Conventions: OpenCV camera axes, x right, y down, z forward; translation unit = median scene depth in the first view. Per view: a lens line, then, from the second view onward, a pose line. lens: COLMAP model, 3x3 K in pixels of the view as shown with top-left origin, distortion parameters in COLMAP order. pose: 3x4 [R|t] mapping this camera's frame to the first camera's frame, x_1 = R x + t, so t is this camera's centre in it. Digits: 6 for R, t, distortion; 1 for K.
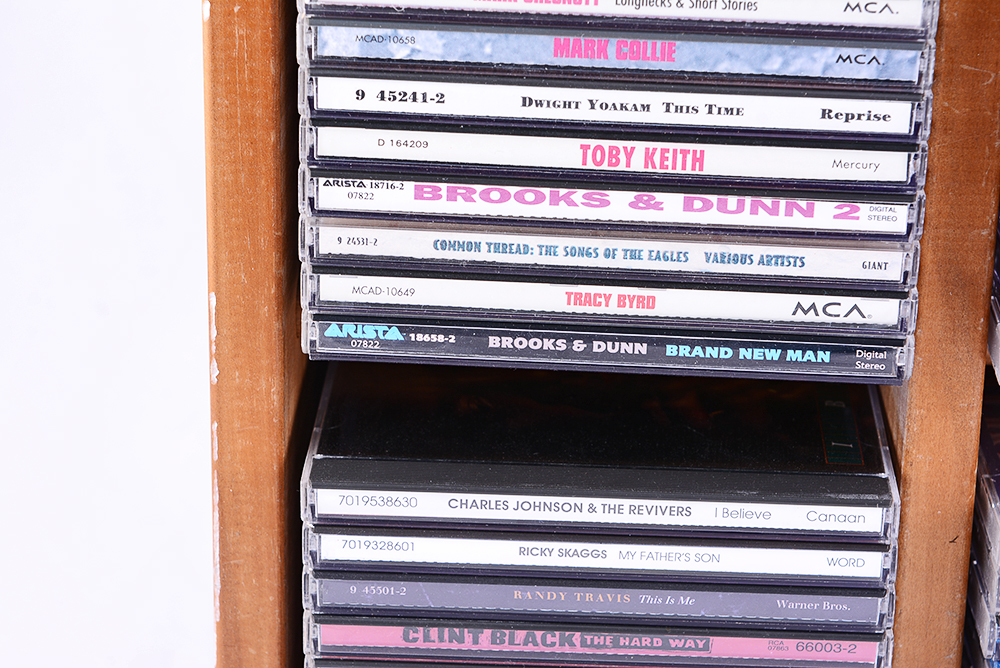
lens RADIAL K [[2716.4, 0, 500.0], [0, 2716.4, 334.0], [0, 0, 1]] dist [0.058921, 0.286814]
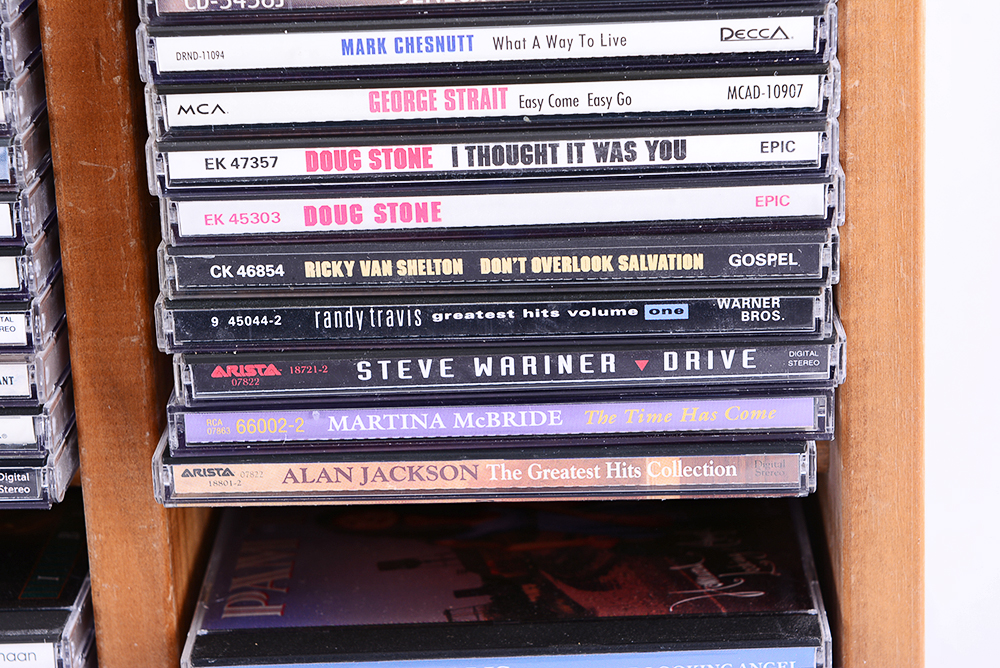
lens RADIAL K [[2716.4, 0, 500.0], [0, 2716.4, 334.0], [0, 0, 1]] dist [0.058921, 0.286814]
pose [[0.998241, -0.056062, -0.019294, 0.327203], [0.054704, 0.996391, -0.064902, 0.028628], [0.022863, 0.063733, 0.997705, 0.076019]]
